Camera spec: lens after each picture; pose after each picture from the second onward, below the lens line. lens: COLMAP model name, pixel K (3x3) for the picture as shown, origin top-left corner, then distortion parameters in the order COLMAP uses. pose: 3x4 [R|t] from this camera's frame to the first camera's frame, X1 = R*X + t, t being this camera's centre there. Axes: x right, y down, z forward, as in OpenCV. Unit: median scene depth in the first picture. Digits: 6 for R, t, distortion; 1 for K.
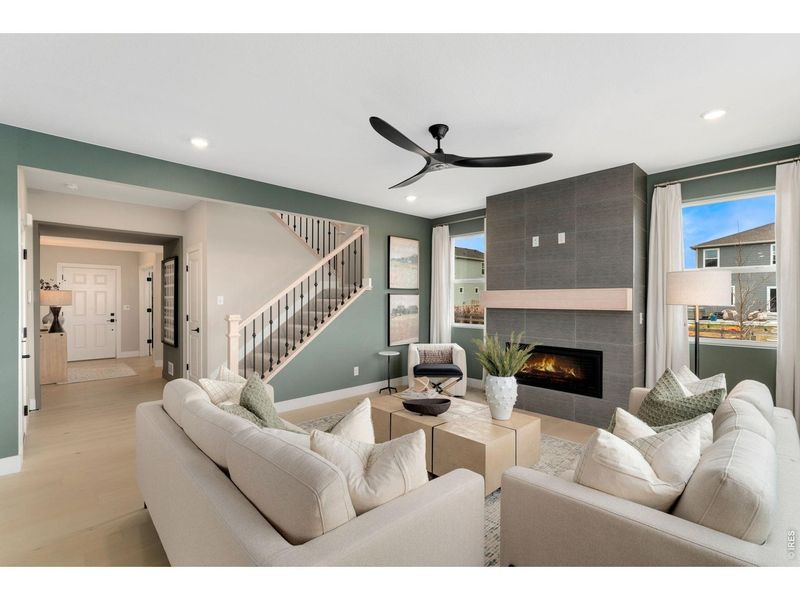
lens RADIAL K [[375.8, 0, 400.1], [0, 375.8, 302.7], [0, 0, 1]] dist [-0.001270, -0.002048]
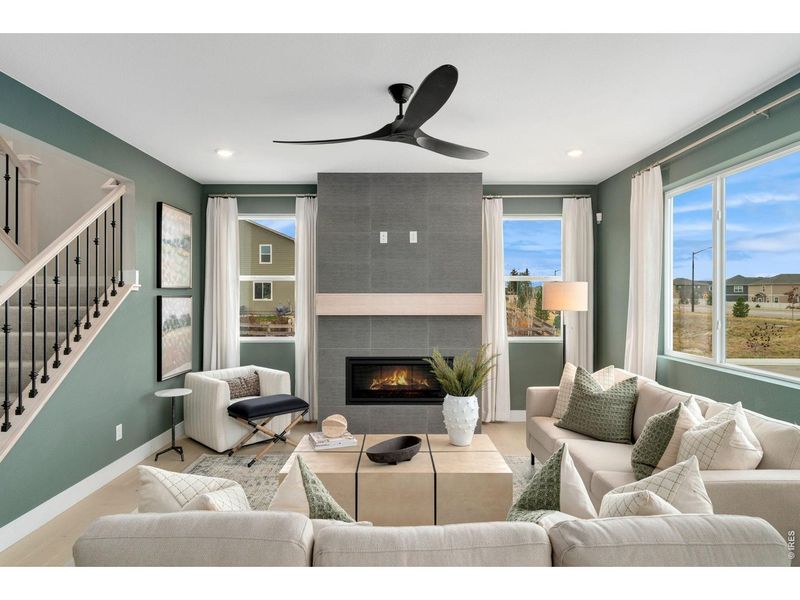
lens RADIAL K [[479.4, 0, 399.2], [0, 479.4, 295.8], [0, 0, 1]] dist [0.002610, -0.000394]
pose [[0.687512, -0.001669, 0.726171, -0.355647], [0.007876, 0.999956, -0.005159, -0.018699], [-0.726130, 0.009267, 0.687495, 0.182749]]
